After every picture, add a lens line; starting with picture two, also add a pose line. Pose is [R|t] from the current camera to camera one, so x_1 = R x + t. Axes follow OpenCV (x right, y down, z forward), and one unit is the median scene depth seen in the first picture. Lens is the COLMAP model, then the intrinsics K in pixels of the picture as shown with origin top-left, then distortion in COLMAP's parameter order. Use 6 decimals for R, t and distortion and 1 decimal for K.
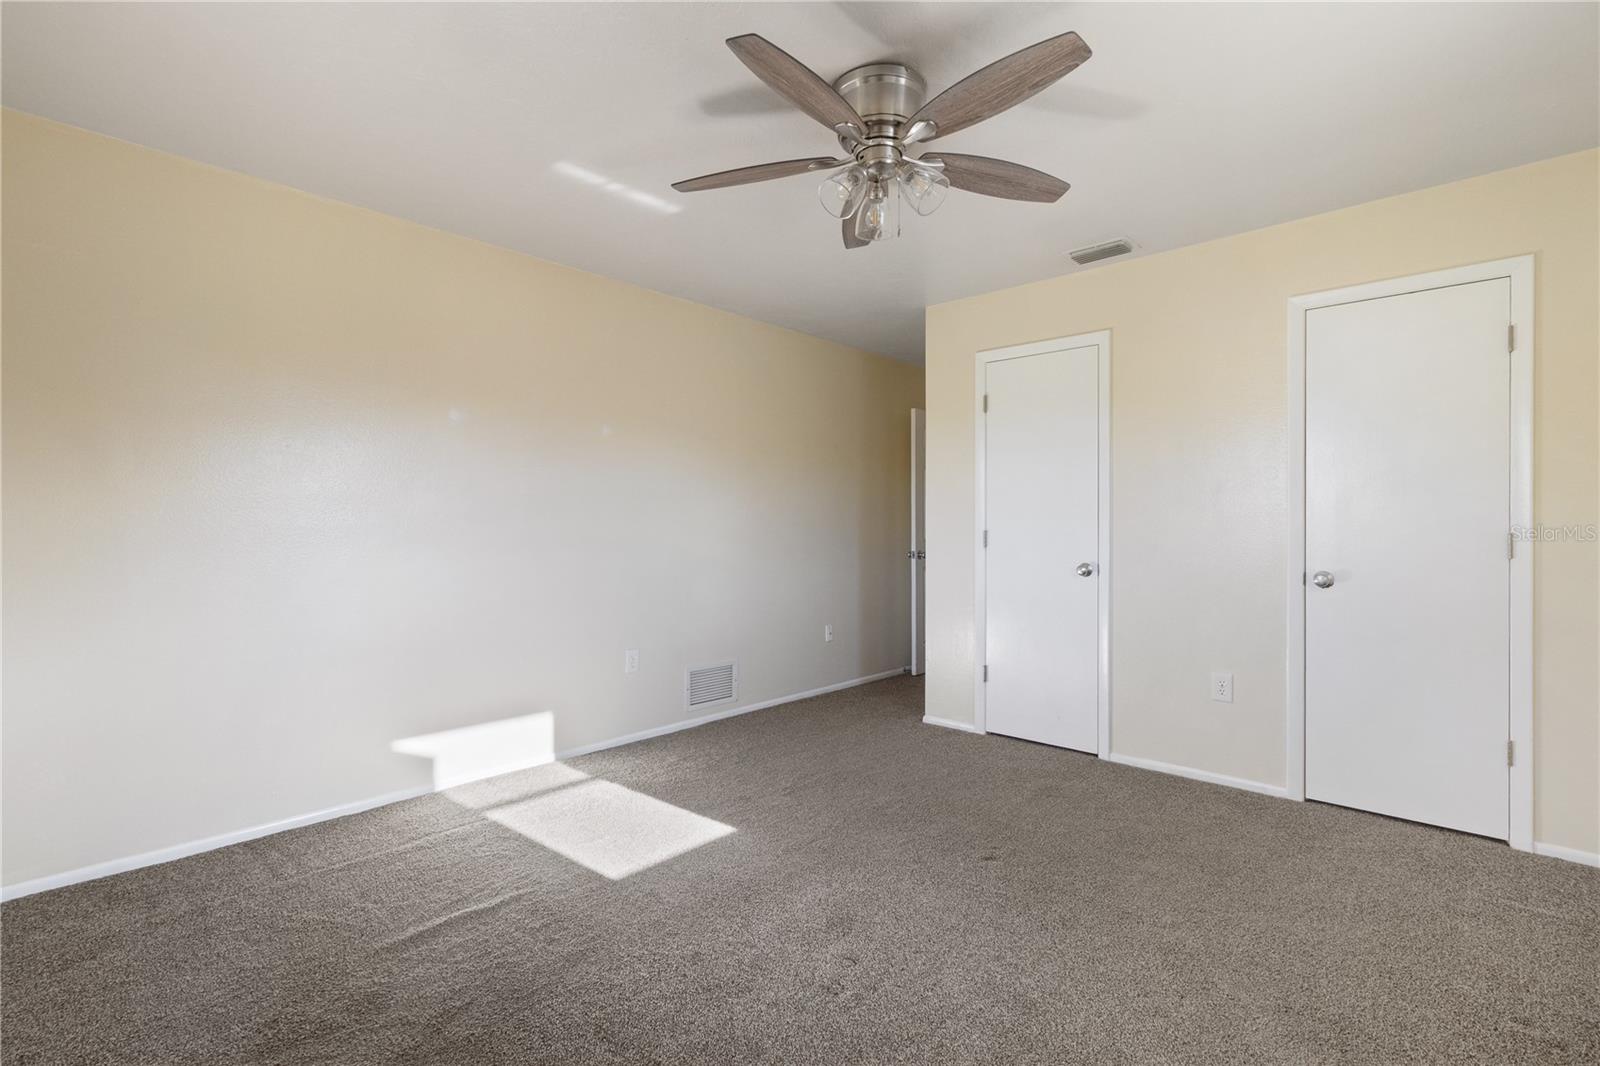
lens RADIAL K [[742.2, 0, 809.8], [0, 742.2, 528.1], [0, 0, 1]] dist [0.000170, 0.001310]
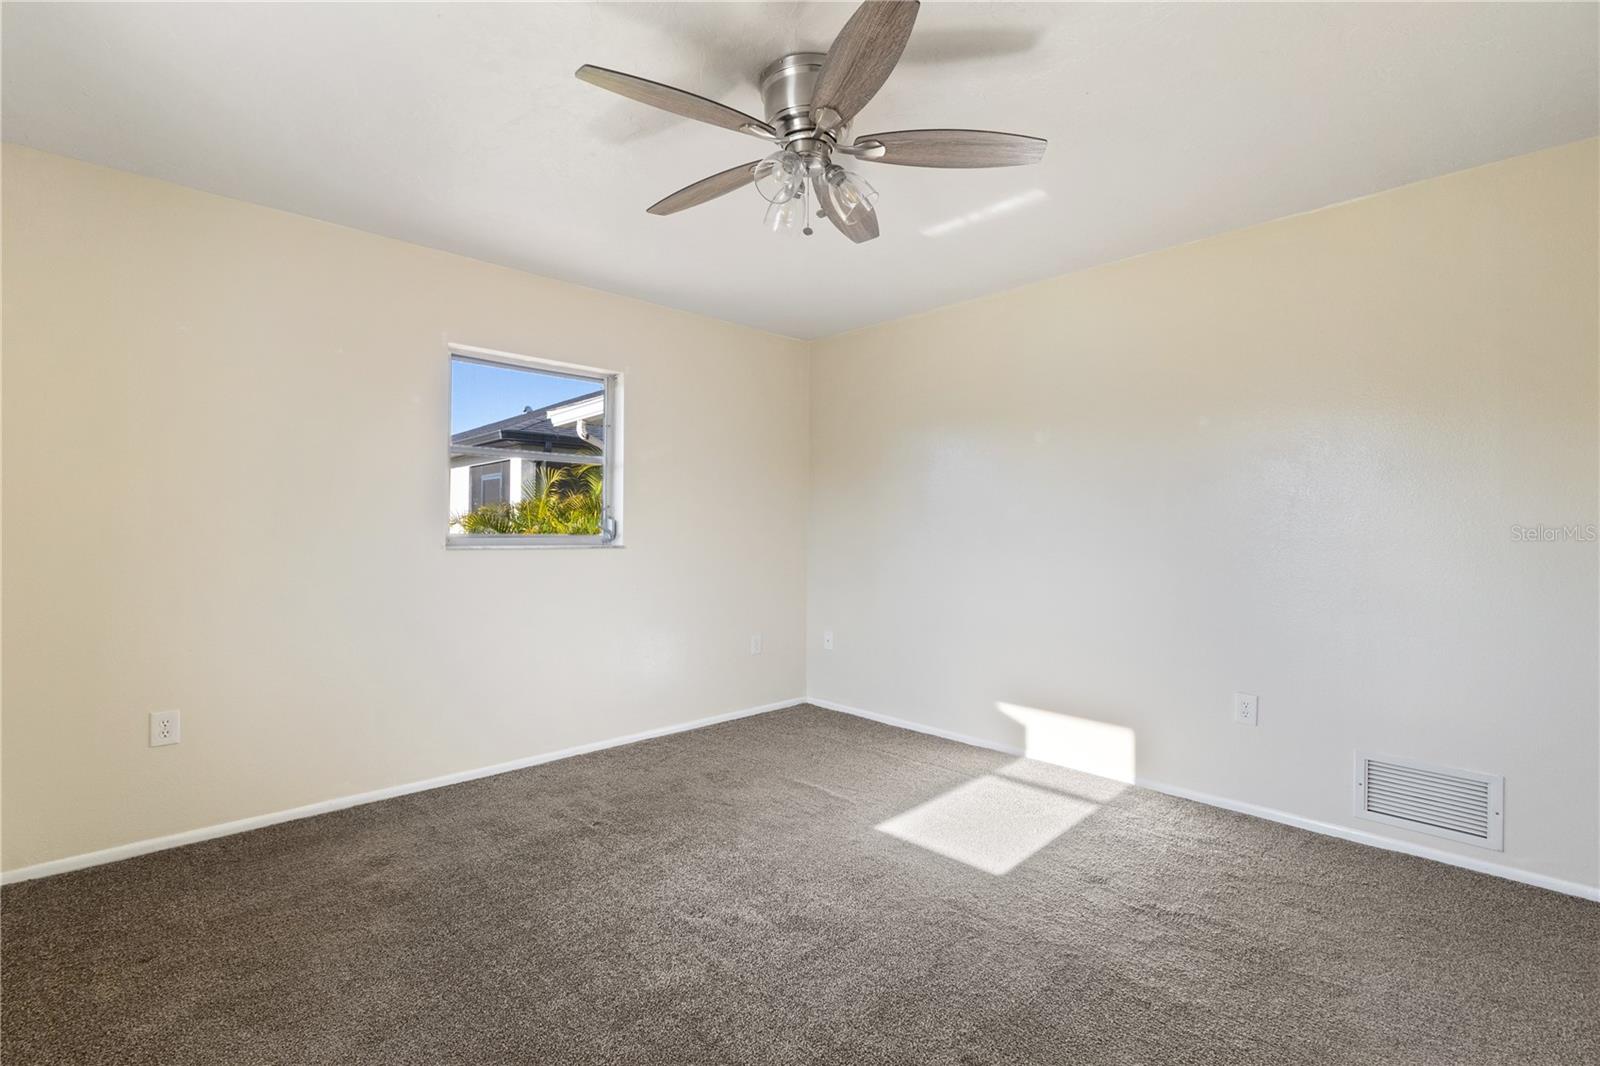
lens RADIAL K [[742.2, 0, 794.1], [0, 742.2, 526.4], [0, 0, 1]] dist [0.000170, 0.001310]
pose [[-0.076218, -0.006581, -0.997069, 0.670006], [-0.014355, 0.999882, -0.005502, -0.002729], [0.996988, 0.013893, -0.076304, 0.676181]]
